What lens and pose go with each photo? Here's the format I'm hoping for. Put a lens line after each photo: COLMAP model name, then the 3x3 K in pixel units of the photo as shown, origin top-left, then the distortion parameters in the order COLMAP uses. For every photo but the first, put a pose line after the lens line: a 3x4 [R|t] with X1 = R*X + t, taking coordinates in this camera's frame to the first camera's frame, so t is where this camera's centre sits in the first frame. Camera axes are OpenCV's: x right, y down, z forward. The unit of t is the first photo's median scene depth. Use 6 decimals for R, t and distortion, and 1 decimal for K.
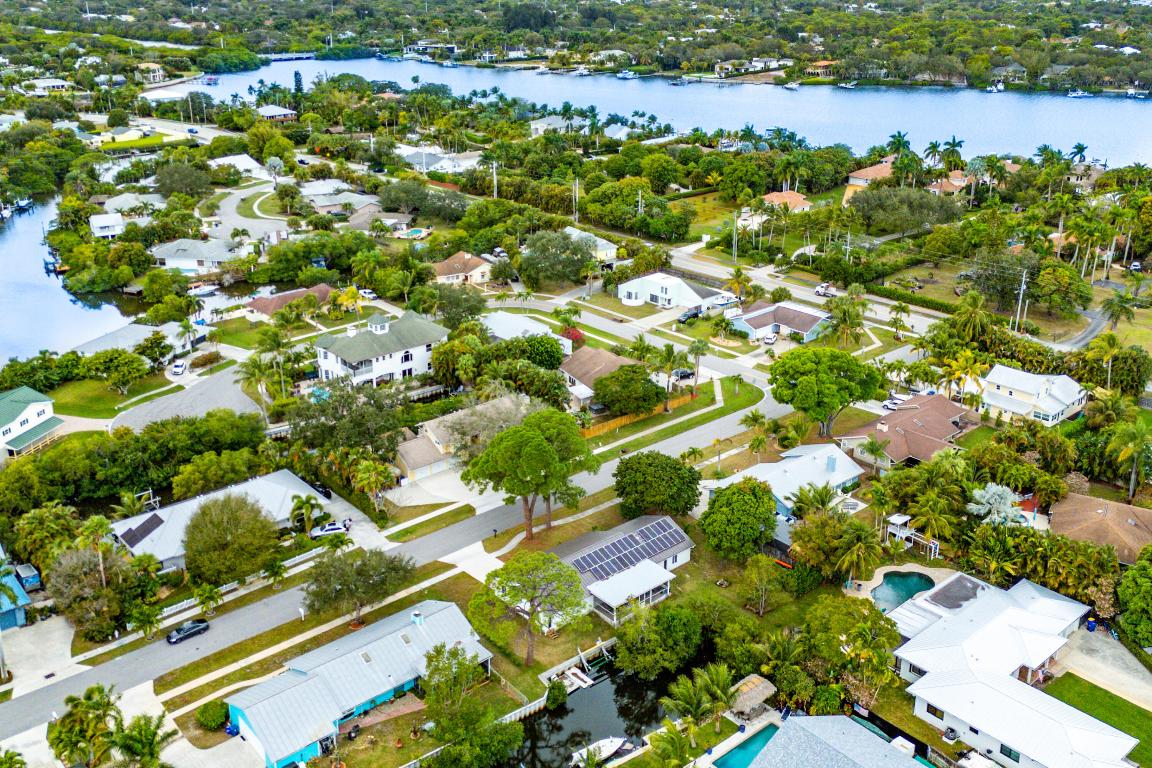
lens RADIAL K [[1033.2, 0, 578.9], [0, 1033.2, 337.7], [0, 0, 1]] dist [0.107998, -0.003389]
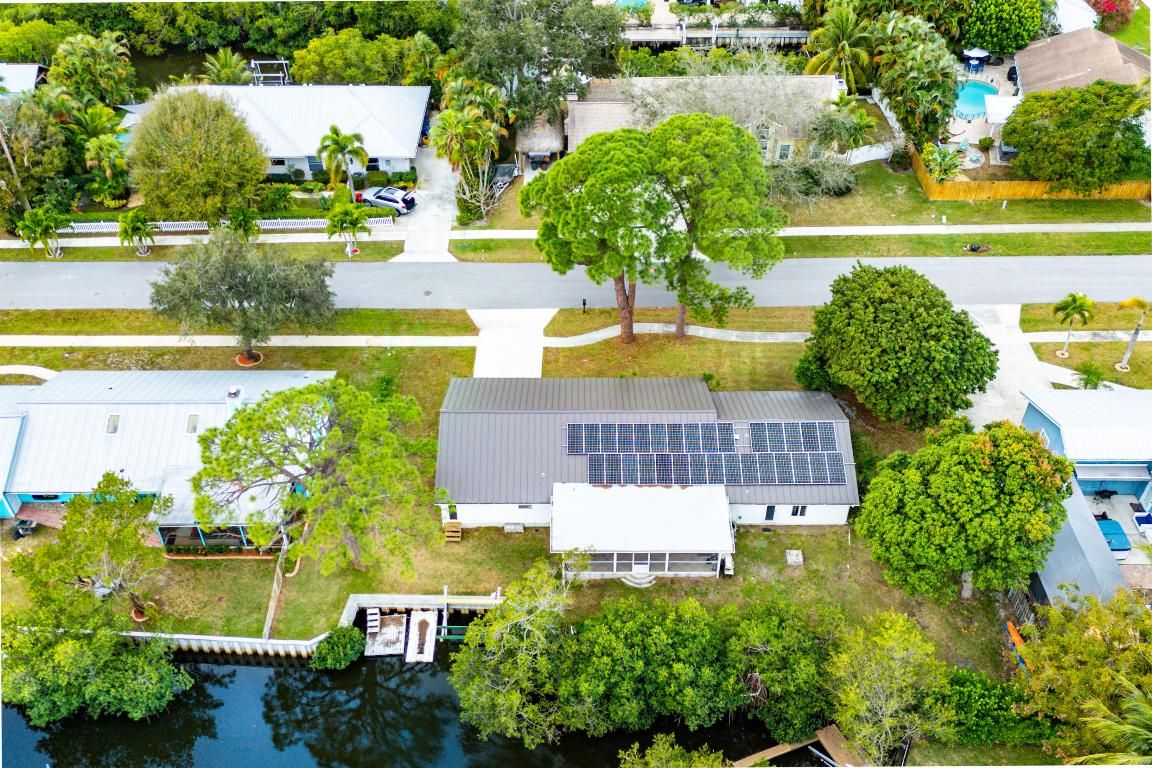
lens RADIAL K [[1046.5, 0, 565.7], [0, 1046.5, 383.6], [0, 0, 1]] dist [0.061152, -0.067067]
pose [[0.750358, 0.426156, -0.505326, 0.176852], [-0.204801, 0.876709, 0.435245, -0.014374], [0.628506, -0.223098, 0.745122, 0.468573]]
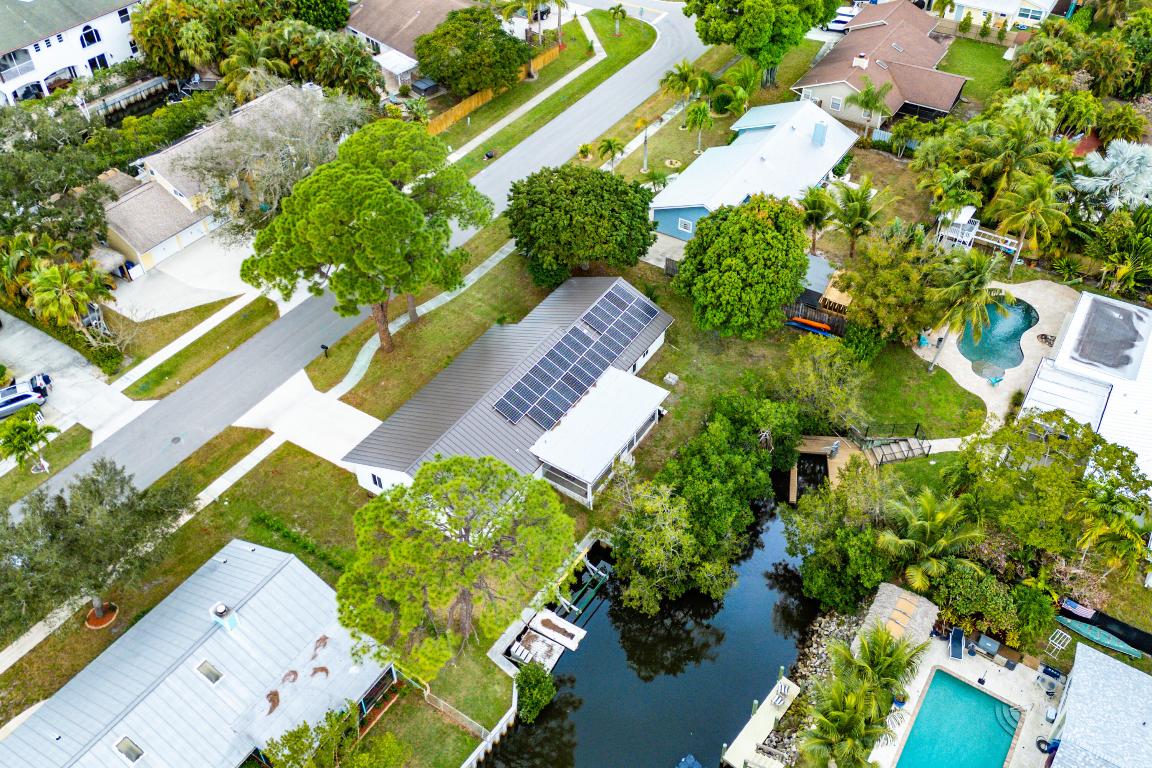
lens RADIAL K [[958.0, 0, 578.0], [0, 958.0, 343.2], [0, 0, 1]] dist [0.060741, -0.068904]
pose [[0.962495, -0.186177, 0.197335, -0.041657], [0.100981, 0.920957, 0.376353, -0.000785], [-0.251805, -0.342310, 0.905217, 0.402570]]
